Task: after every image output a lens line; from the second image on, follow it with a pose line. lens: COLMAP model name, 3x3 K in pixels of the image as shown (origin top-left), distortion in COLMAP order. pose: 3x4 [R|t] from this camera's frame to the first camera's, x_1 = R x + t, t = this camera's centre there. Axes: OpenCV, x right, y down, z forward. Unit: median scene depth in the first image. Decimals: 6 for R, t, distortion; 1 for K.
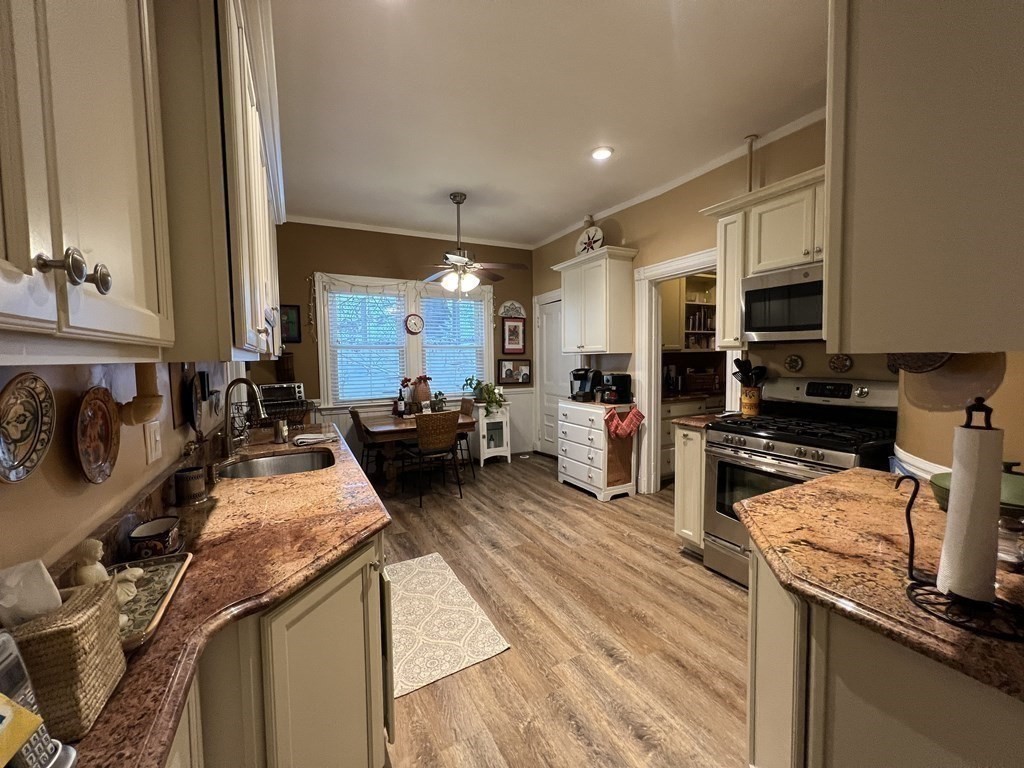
lens RADIAL K [[410.0, 0, 511.4], [0, 410.0, 378.8], [0, 0, 1]] dist [-0.002178, 0.000144]
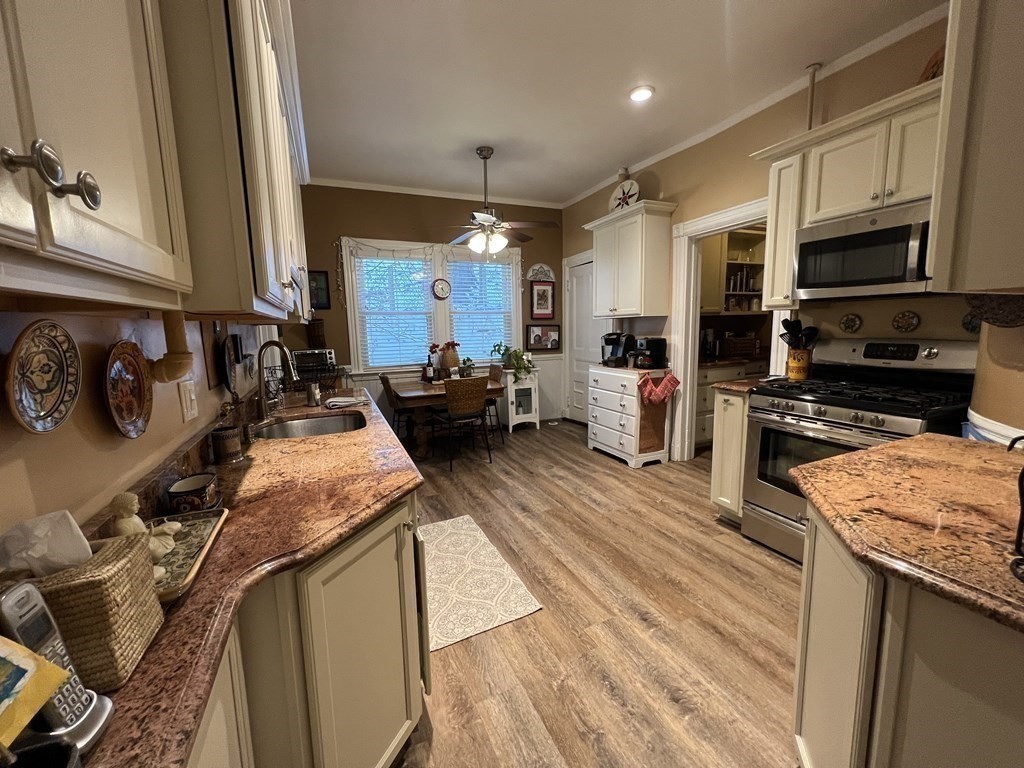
lens RADIAL K [[410.0, 0, 511.3], [0, 410.0, 378.7], [0, 0, 1]] dist [-0.002178, 0.000144]
pose [[0.997885, 0.000015, -0.065004, -0.013710], [0.004906, 0.997131, 0.075542, 0.019114], [0.064819, -0.075701, 0.995022, 0.038548]]
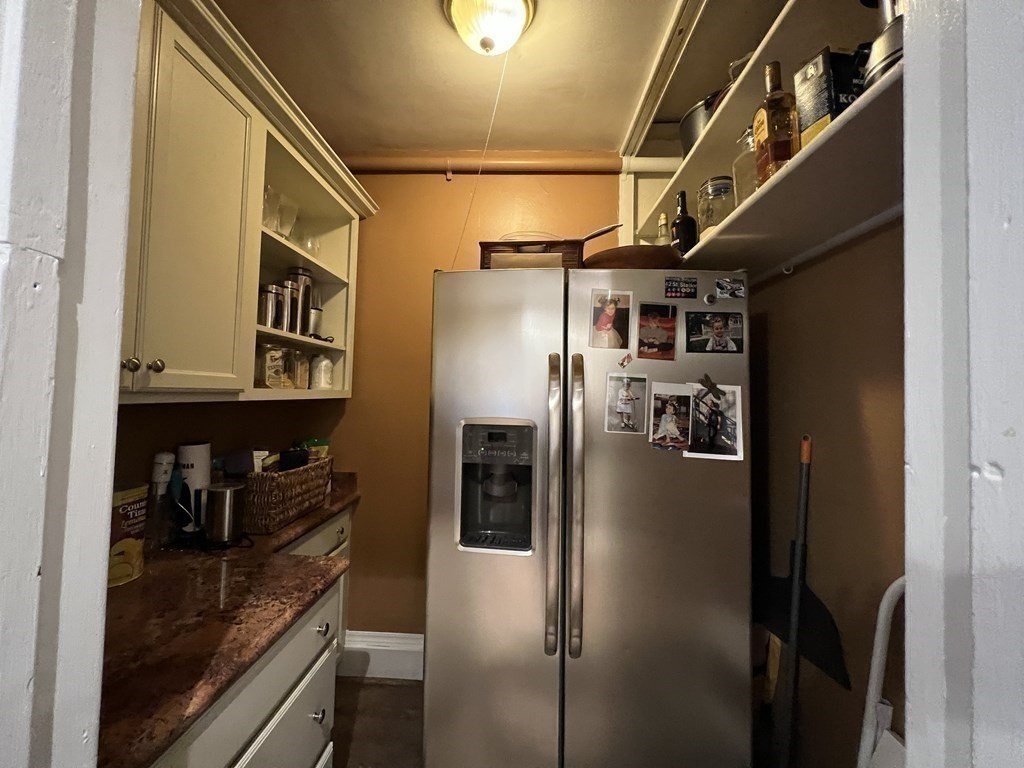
lens RADIAL K [[410.0, 0, 507.9], [0, 410.0, 373.9], [0, 0, 1]] dist [-0.002178, 0.000144]
pose [[0.503933, 0.059923, 0.861662, 0.654573], [0.015949, 0.996775, -0.078646, -0.141127], [-0.863595, 0.053375, 0.501352, 1.720599]]
